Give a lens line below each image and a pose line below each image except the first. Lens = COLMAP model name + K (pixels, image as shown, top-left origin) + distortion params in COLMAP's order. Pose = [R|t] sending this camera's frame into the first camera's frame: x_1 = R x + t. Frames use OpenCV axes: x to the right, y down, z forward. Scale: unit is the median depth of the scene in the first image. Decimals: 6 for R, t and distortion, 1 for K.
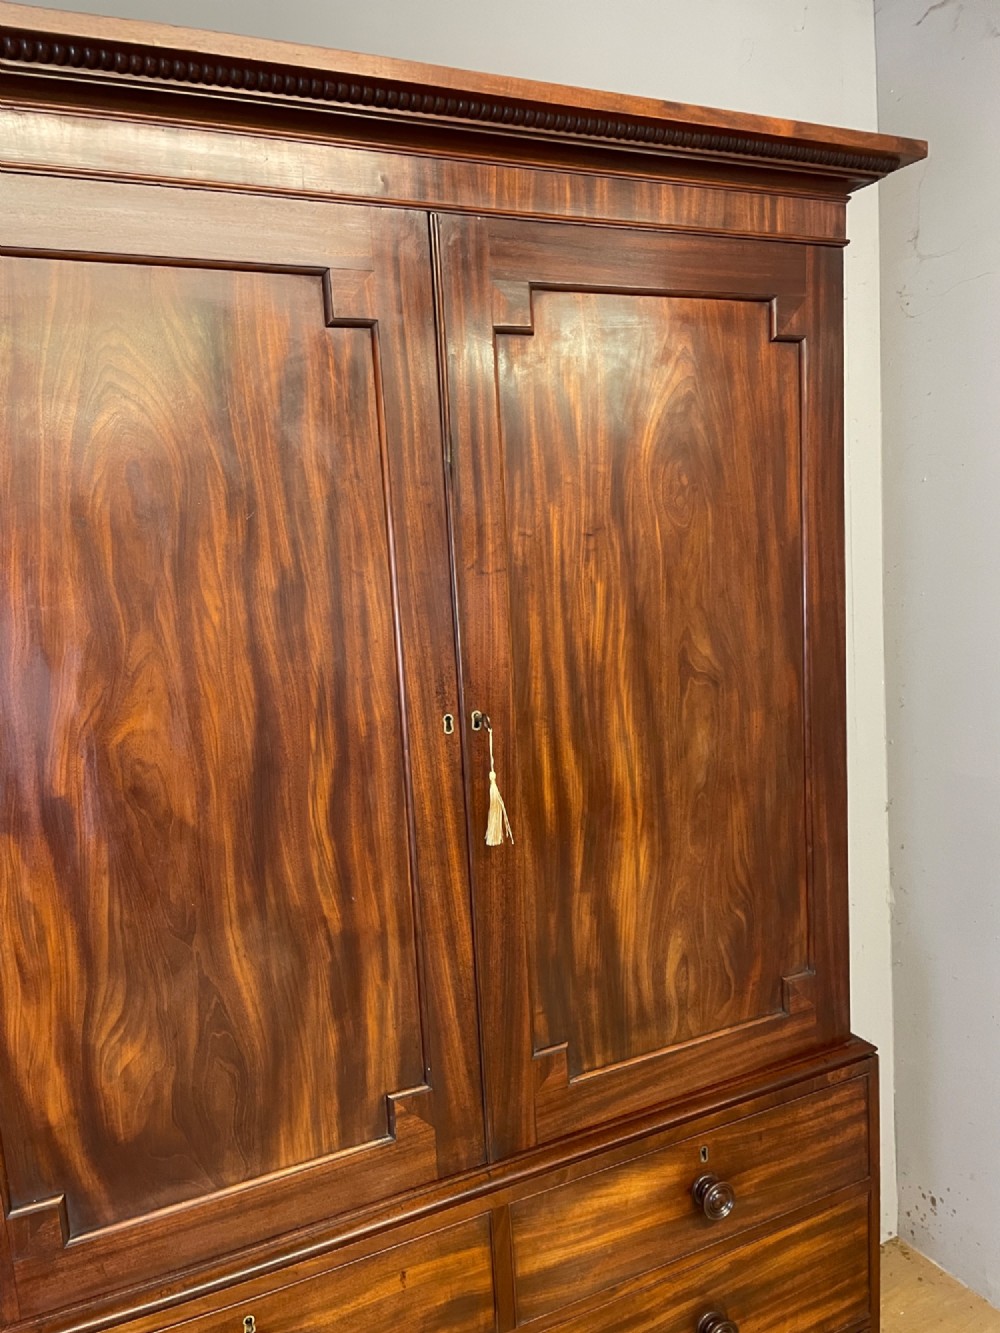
lens RADIAL K [[997.5, 0, 493.8], [0, 997.5, 672.8], [0, 0, 1]] dist [0.099884, -0.126201]
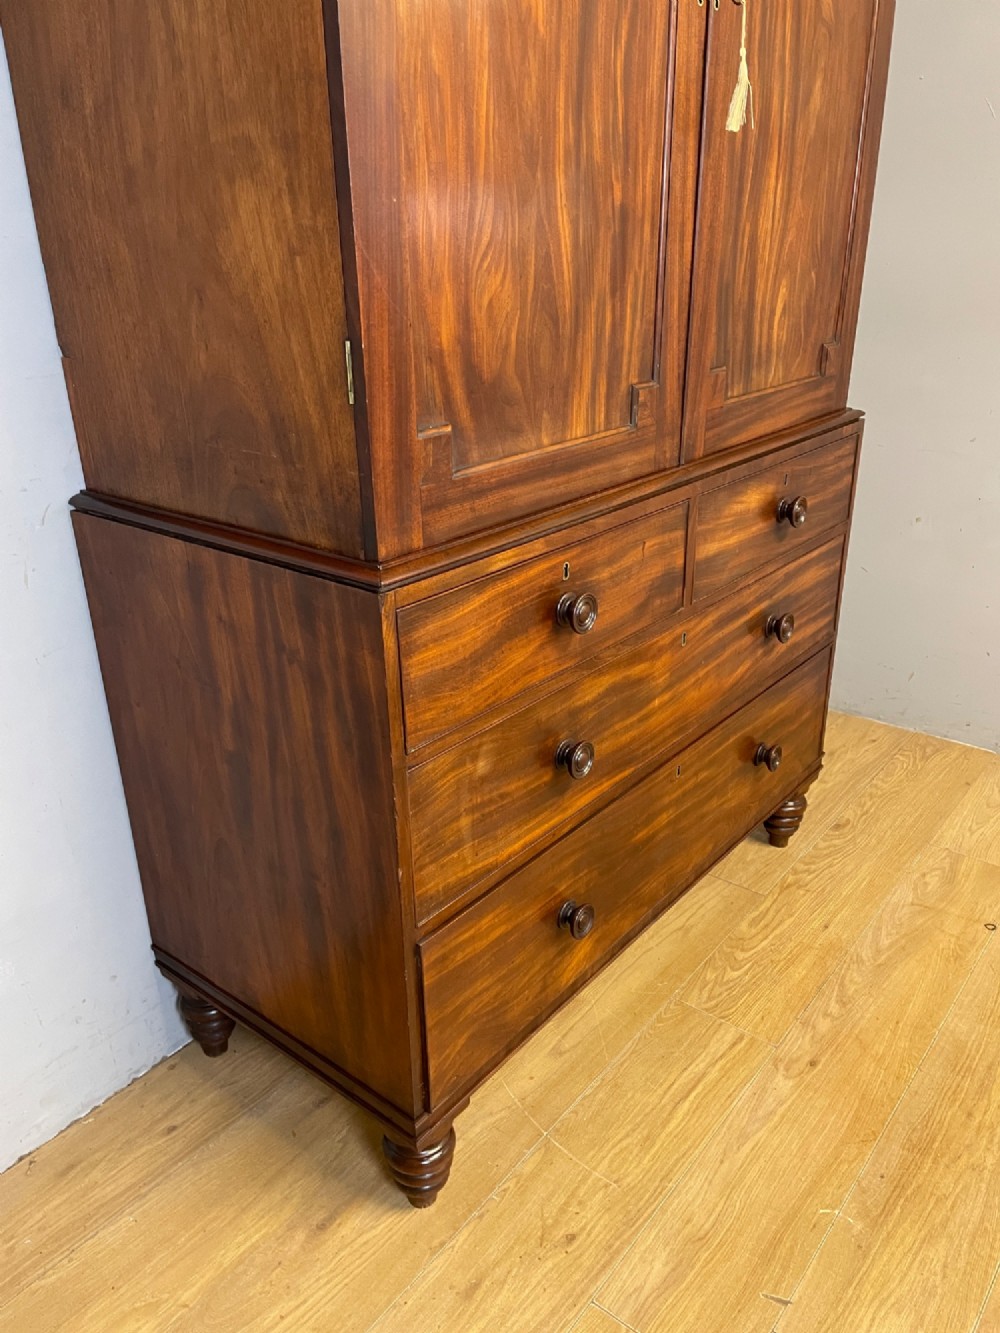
lens RADIAL K [[1004.5, 0, 503.9], [0, 1004.5, 671.7], [0, 0, 1]] dist [0.094426, -0.119670]
pose [[0.901975, -0.127956, 0.412393, -0.710853], [0.019064, 0.965953, 0.258015, 0.425078], [-0.431367, -0.224862, 0.873705, 0.034050]]
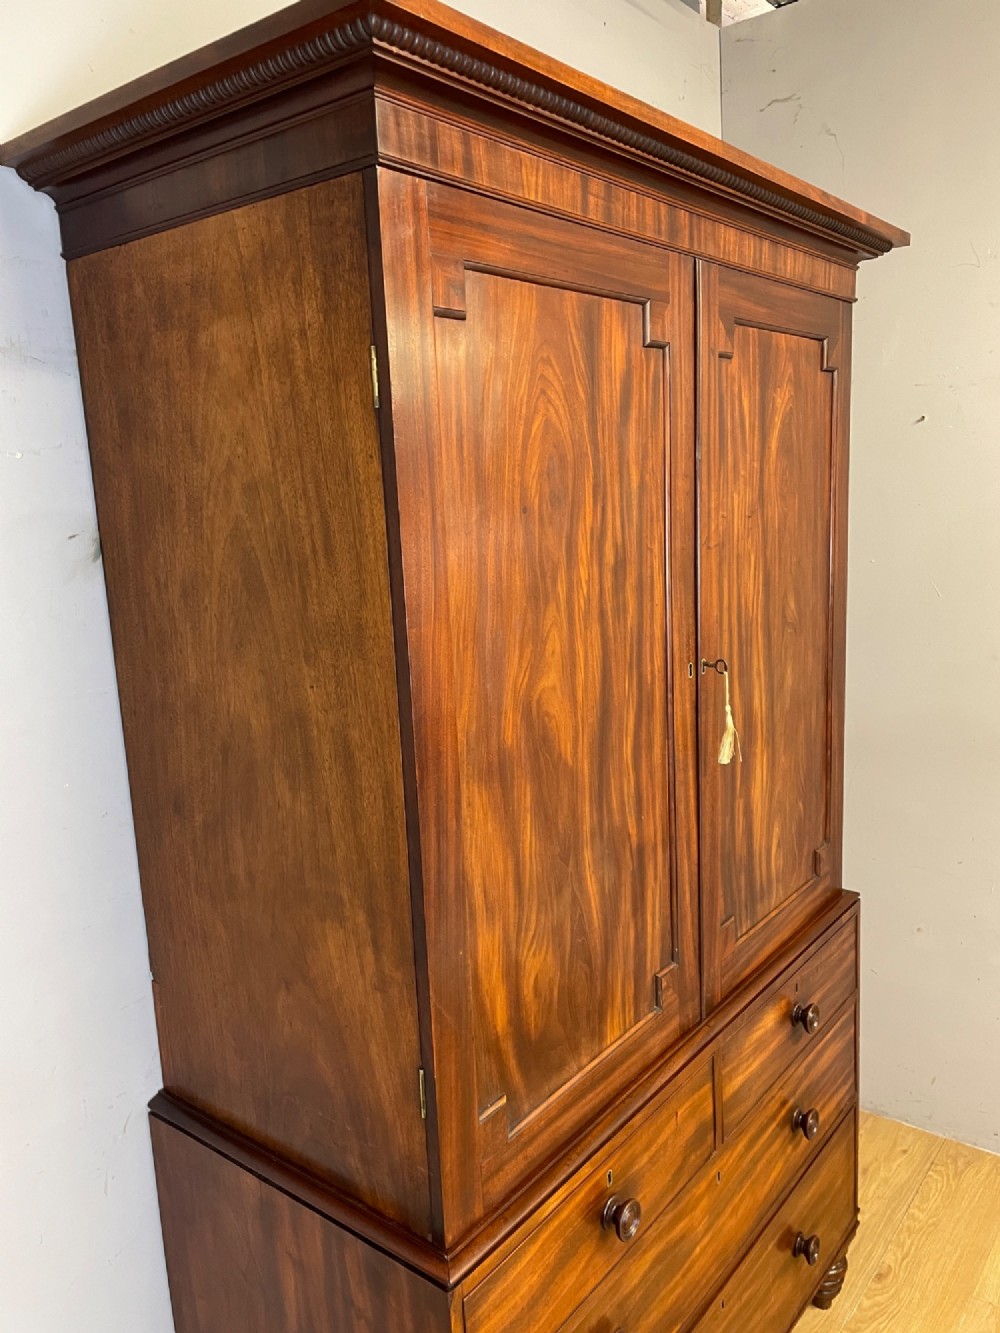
lens RADIAL K [[1002.2, 0, 505.3], [0, 1002.2, 665.9], [0, 0, 1]] dist [0.098502, -0.123493]
pose [[0.898108, -0.060700, 0.435565, -0.771000], [0.051863, 0.998136, 0.032162, -0.006112], [-0.436706, -0.006296, 0.899582, -0.023343]]
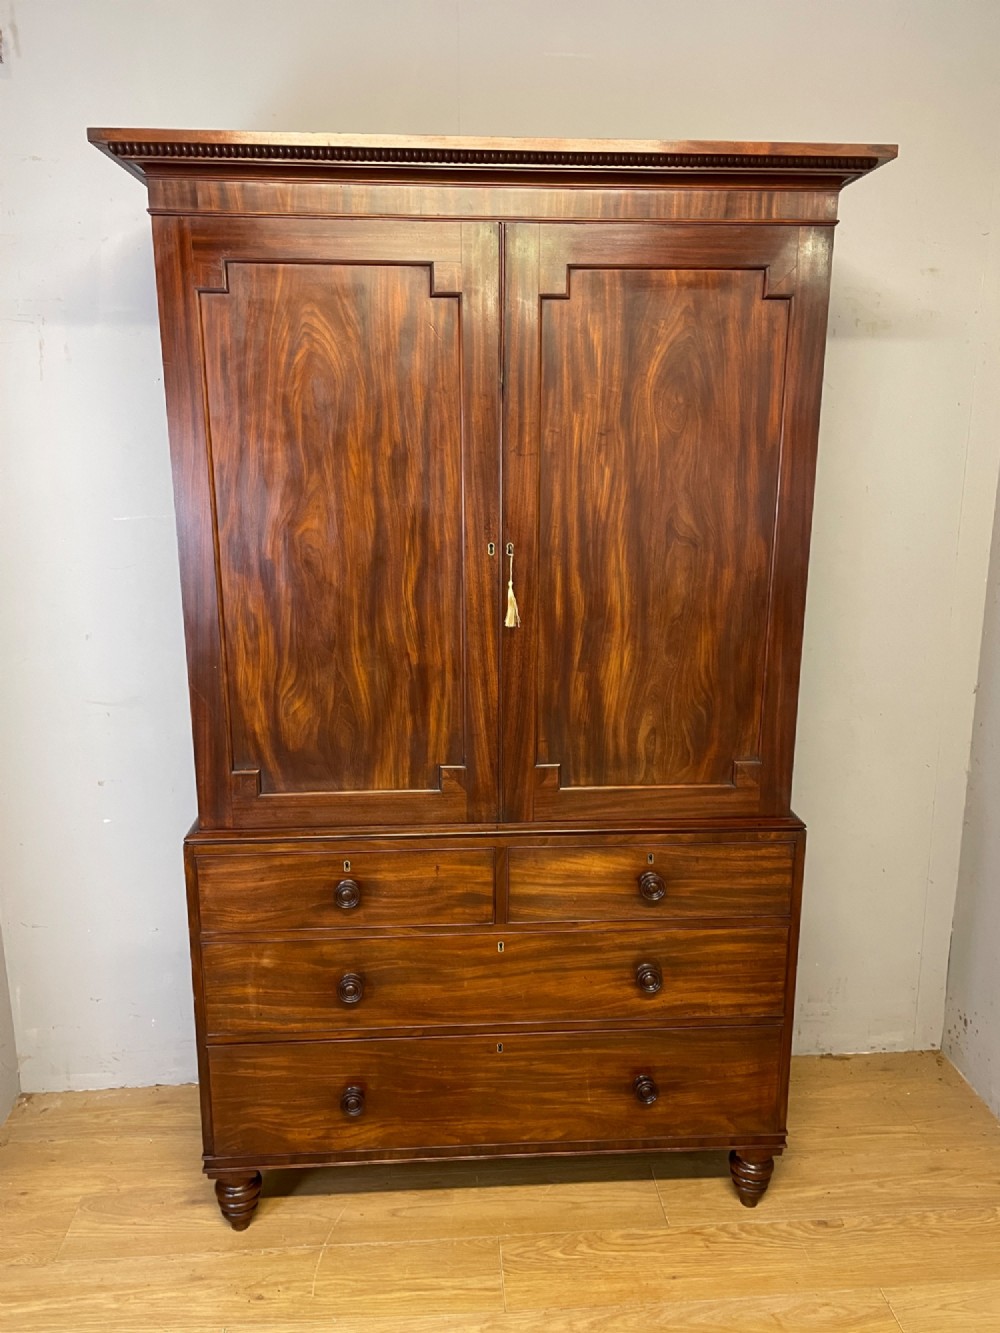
lens RADIAL K [[996.4, 0, 505.5], [0, 996.4, 662.1], [0, 0, 1]] dist [0.102736, -0.123878]
pose [[0.927492, 0.142045, -0.345806, 0.541283], [-0.104110, 0.986552, 0.126004, 0.025558], [0.359054, -0.080866, 0.929807, -0.489579]]
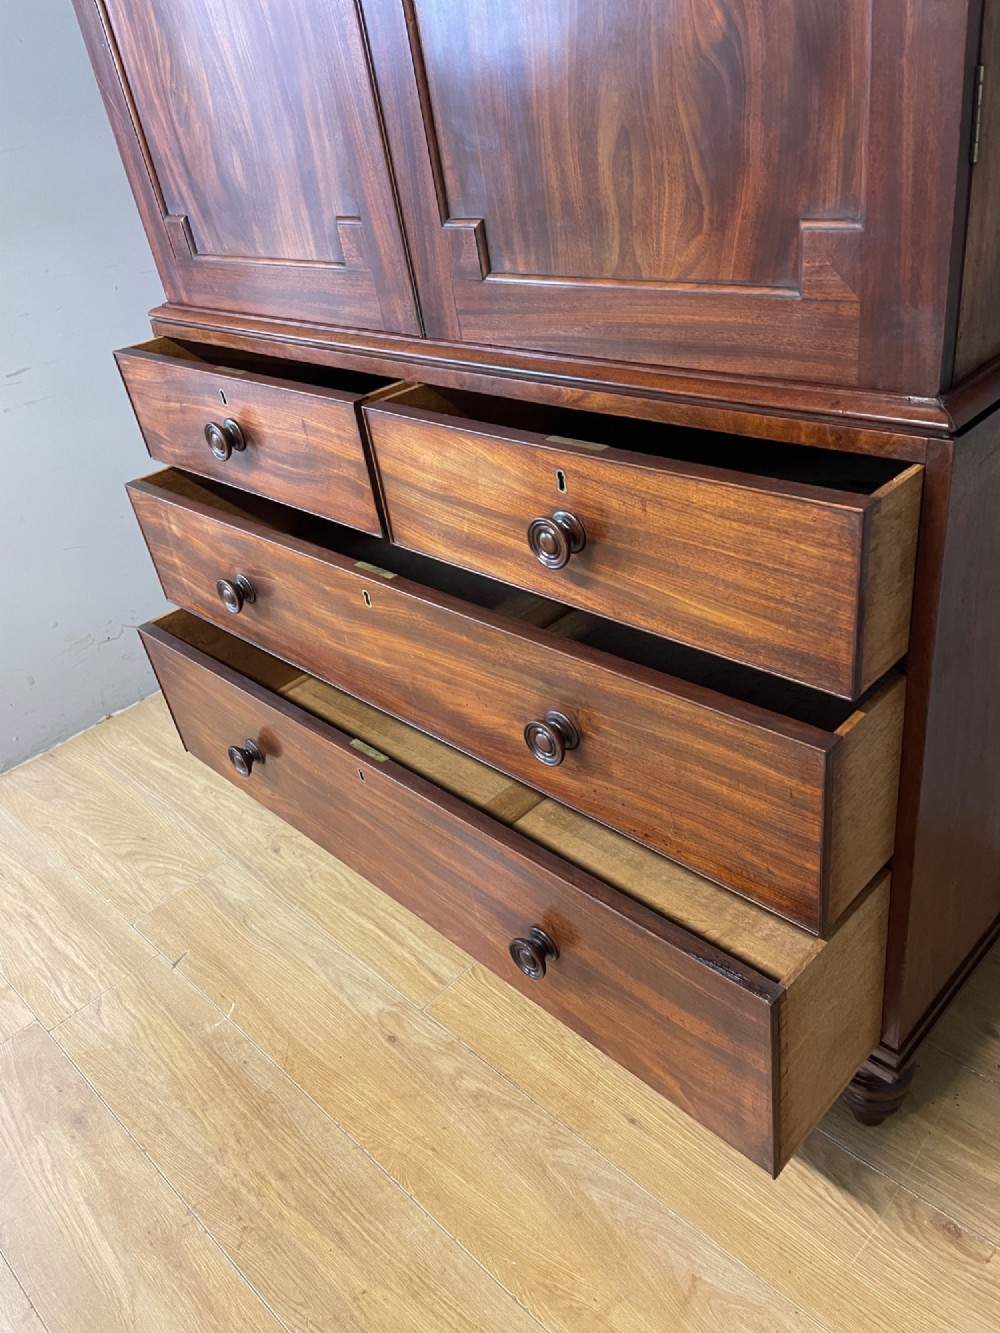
lens RADIAL K [[1002.2, 0, 505.3], [0, 1002.2, 665.9], [0, 0, 1]] dist [0.098502, -0.123493]
pose [[0.337250, 0.511041, -0.790632, 0.919790], [0.005018, 0.838846, 0.544346, 0.245082], [0.941402, -0.187548, 0.280337, 0.787644]]
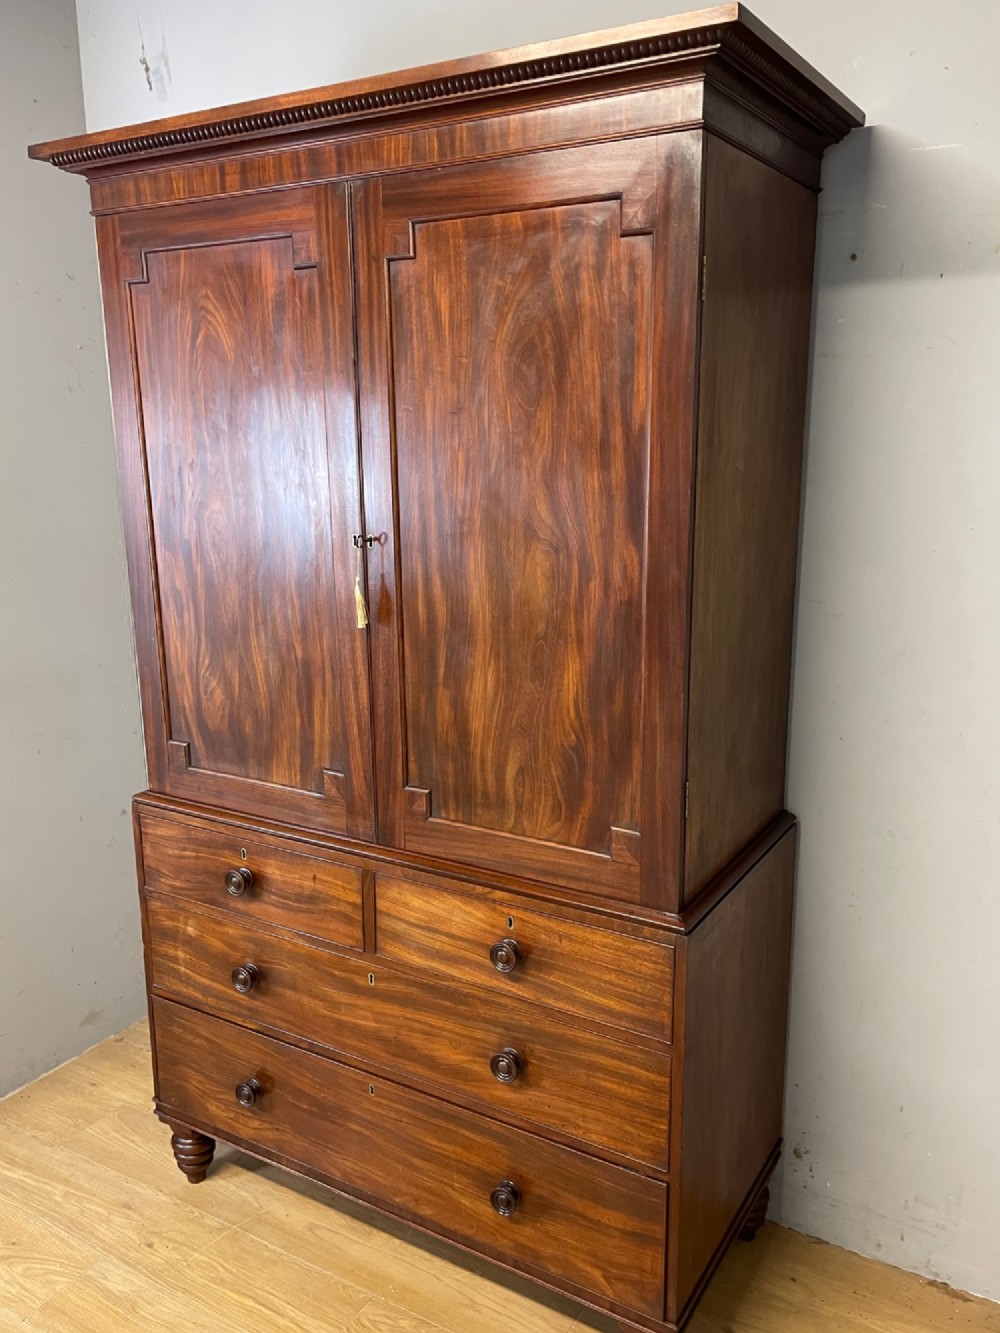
lens RADIAL K [[1077.3, 0, 512.5], [0, 1077.3, 671.1], [0, 0, 1]] dist [0.110314, -0.140843]
pose [[0.558253, 0.237290, -0.795014, 1.352725], [-0.133638, 0.971434, 0.196106, -0.101871], [0.818837, -0.003233, 0.574017, 0.265203]]
